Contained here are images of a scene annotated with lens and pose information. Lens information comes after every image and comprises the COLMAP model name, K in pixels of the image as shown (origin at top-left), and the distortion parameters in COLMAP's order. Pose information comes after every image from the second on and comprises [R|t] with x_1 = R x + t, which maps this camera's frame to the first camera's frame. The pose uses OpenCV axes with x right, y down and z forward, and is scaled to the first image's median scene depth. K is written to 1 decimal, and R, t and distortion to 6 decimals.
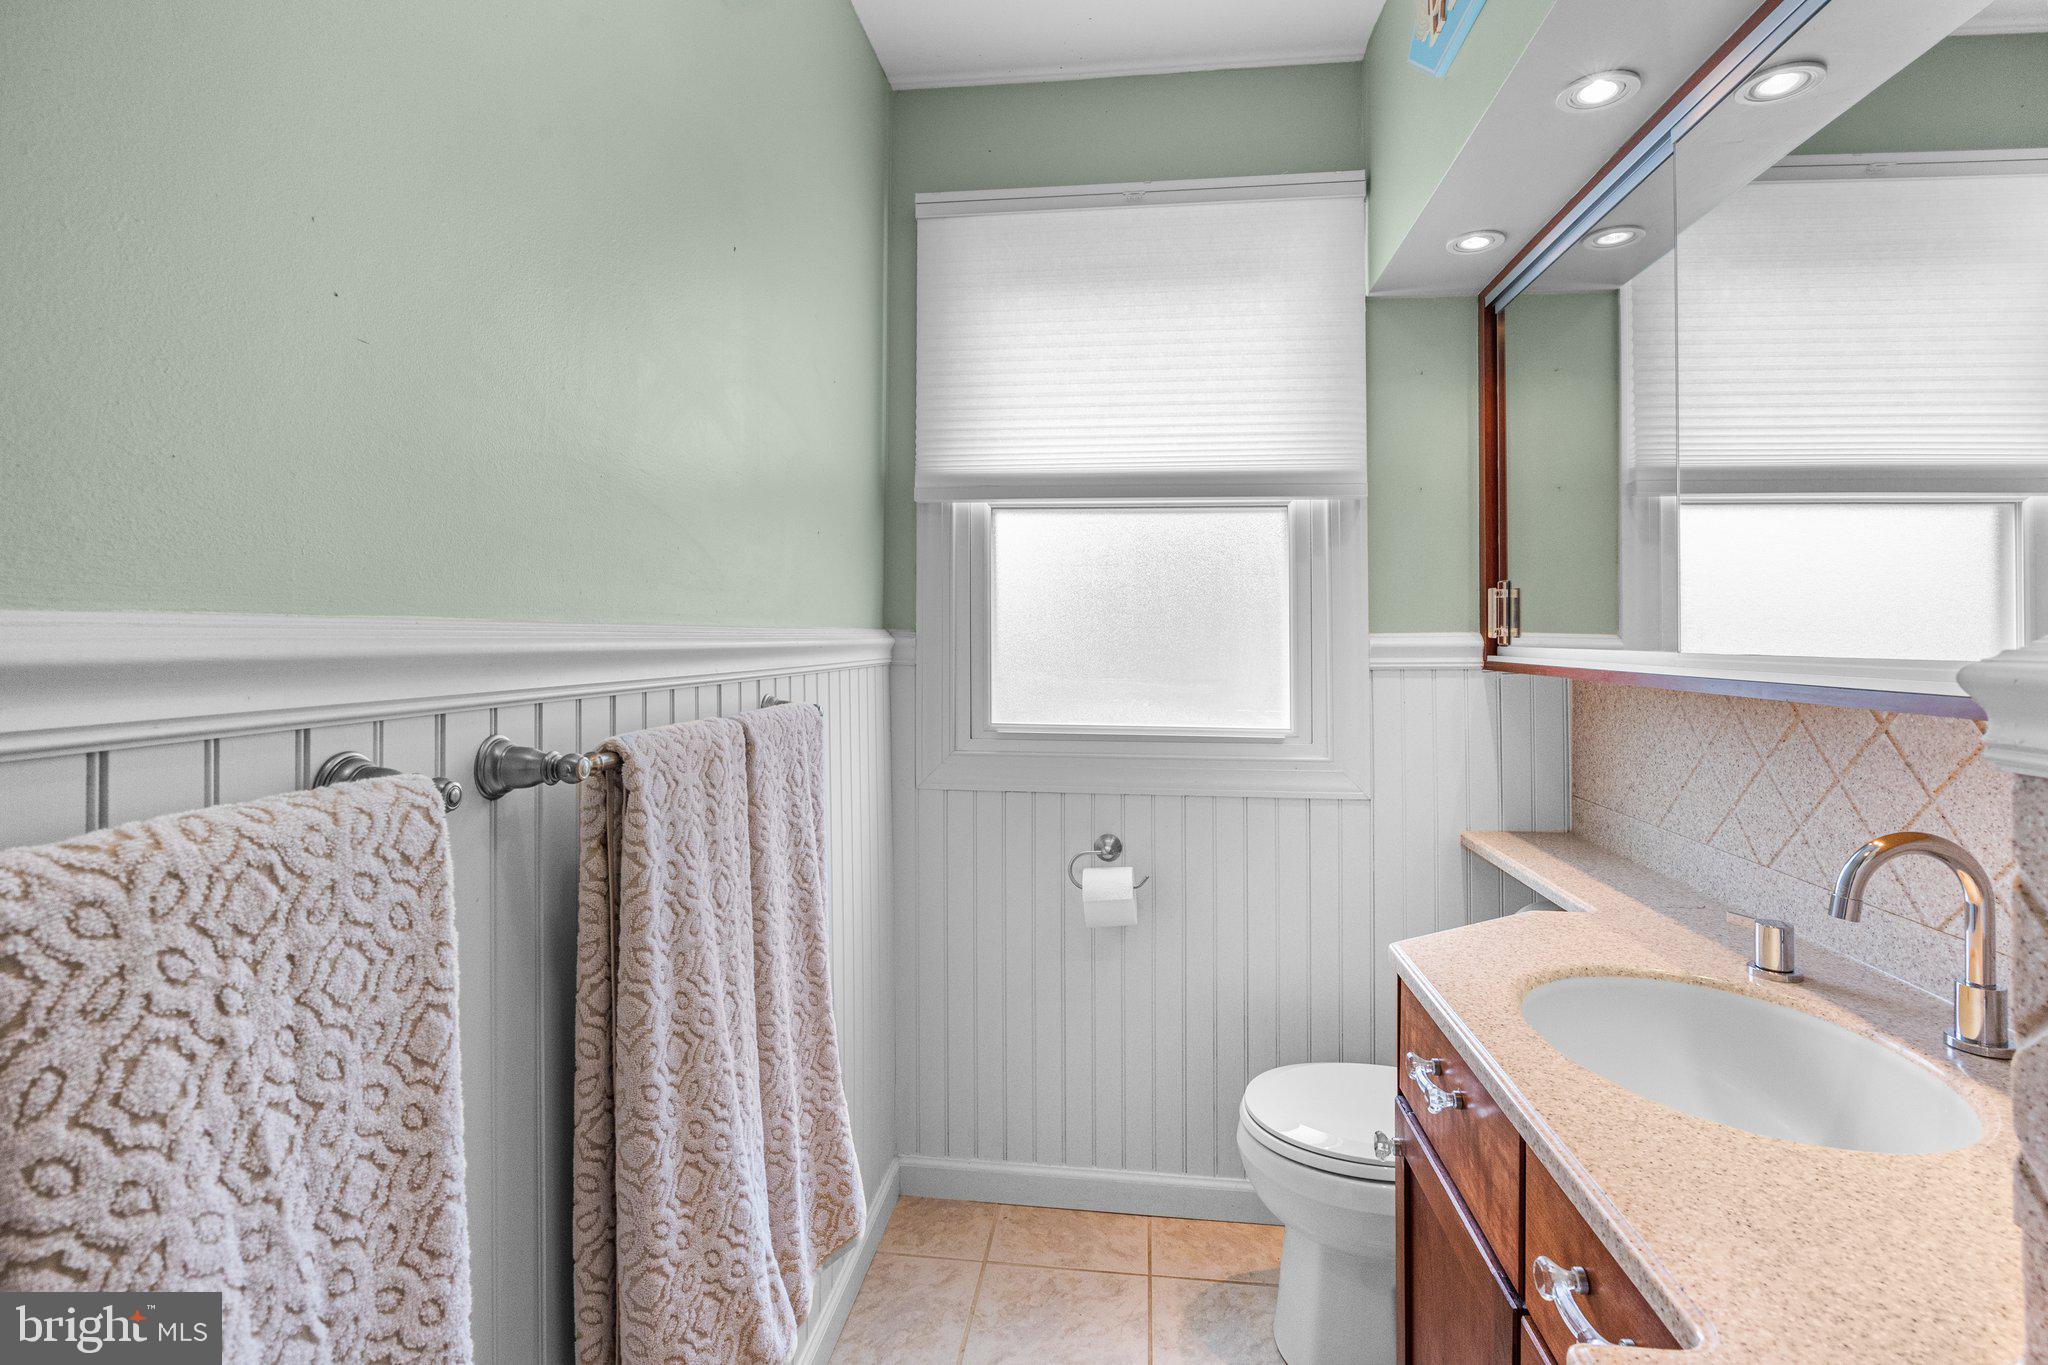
lens RADIAL K [[980.6, 0, 1033.9], [0, 980.6, 625.1], [0, 0, 1]] dist [-0.000684, -0.000040]
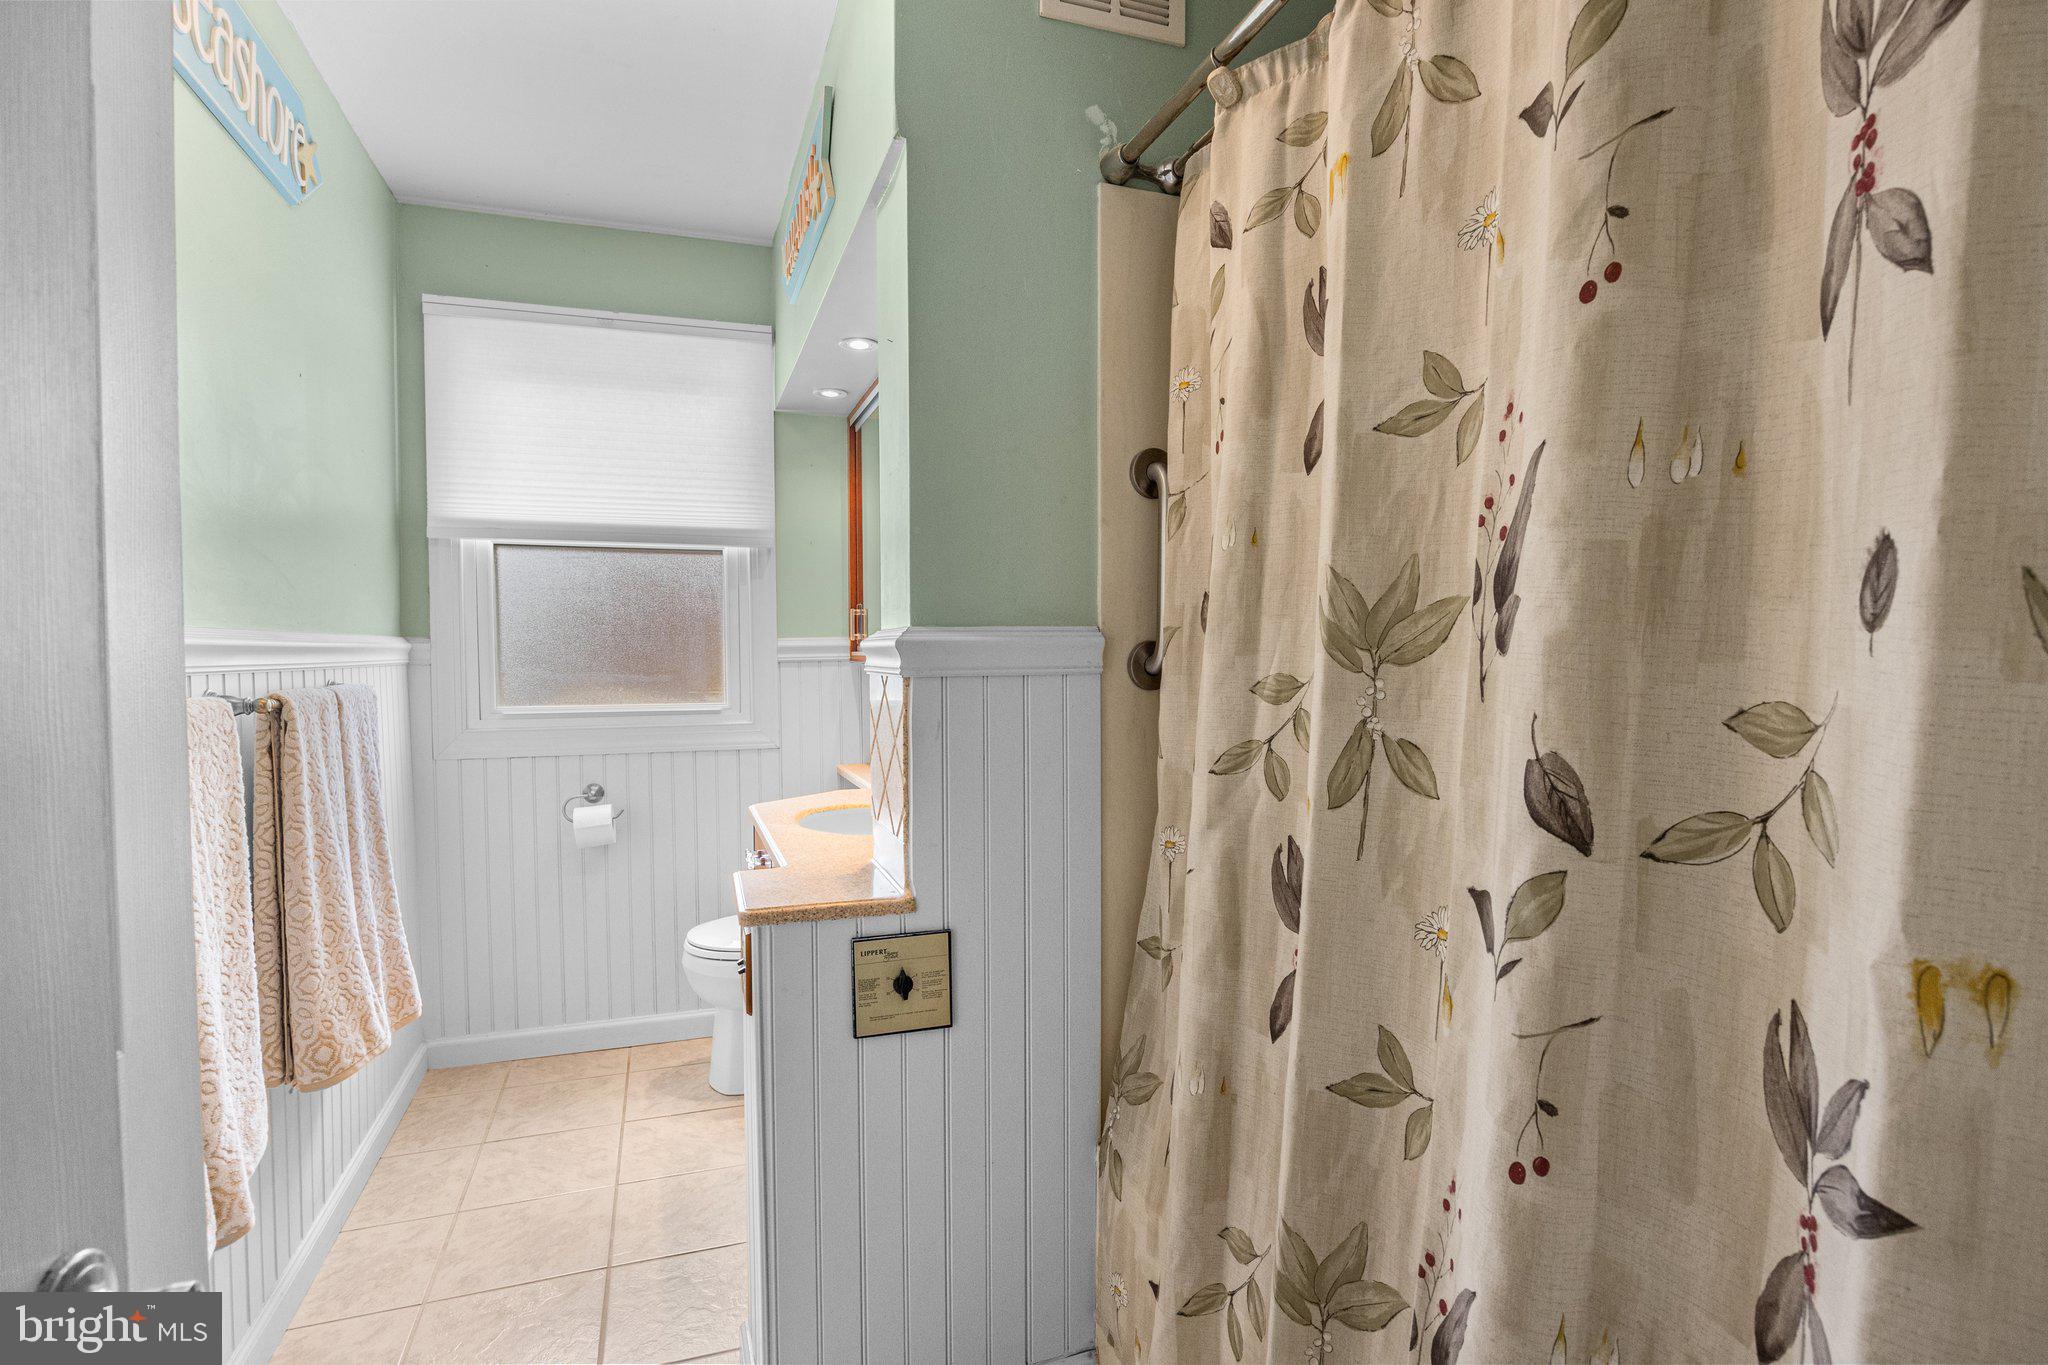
lens RADIAL K [[1025.8, 0, 1021.8], [0, 1025.8, 676.4], [0, 0, 1]] dist [-0.010009, -0.000148]
pose [[0.903334, -0.019458, 0.428496, 0.005746], [0.003324, 0.999258, 0.038370, 0.008290], [-0.428925, -0.033236, 0.902728, -0.624838]]
